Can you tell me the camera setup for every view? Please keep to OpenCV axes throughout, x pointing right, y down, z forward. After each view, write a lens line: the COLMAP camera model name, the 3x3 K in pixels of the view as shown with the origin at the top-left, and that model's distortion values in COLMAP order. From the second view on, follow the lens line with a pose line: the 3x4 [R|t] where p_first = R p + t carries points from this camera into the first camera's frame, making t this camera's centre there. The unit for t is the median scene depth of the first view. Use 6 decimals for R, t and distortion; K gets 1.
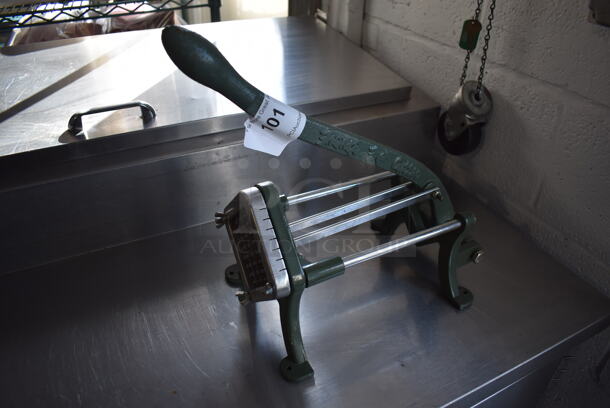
lens RADIAL K [[474.4, 0, 305.7], [0, 474.4, 203.6], [0, 0, 1]] dist [-0.085886, 0.008475]
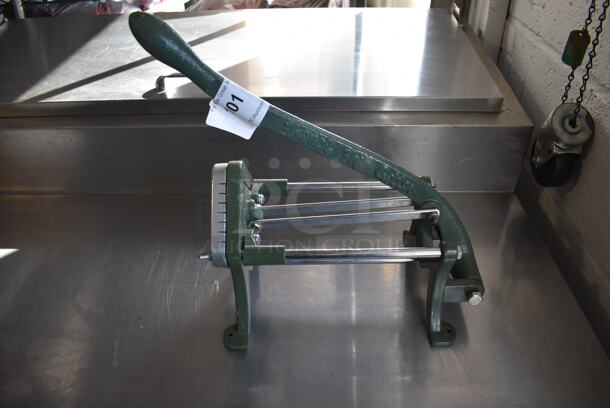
lens RADIAL K [[474.4, 0, 303.1], [0, 474.4, 203.1], [0, 0, 1]] dist [-0.085886, 0.008475]
pose [[0.882626, 0.241120, -0.403524, 0.309797], [-0.227480, 0.970305, 0.082226, -0.045771], [0.411368, 0.019219, 0.911267, 0.047932]]
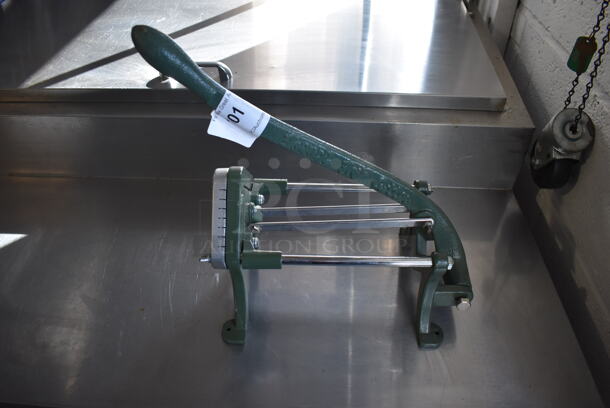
lens RADIAL K [[474.4, 0, 303.4], [0, 474.4, 202.8], [0, 0, 1]] dist [-0.085886, 0.008475]
pose [[0.870547, 0.300666, -0.389549, 0.308525], [-0.255320, 0.952715, 0.164759, -0.114020], [0.420667, -0.043971, 0.906149, 0.034938]]
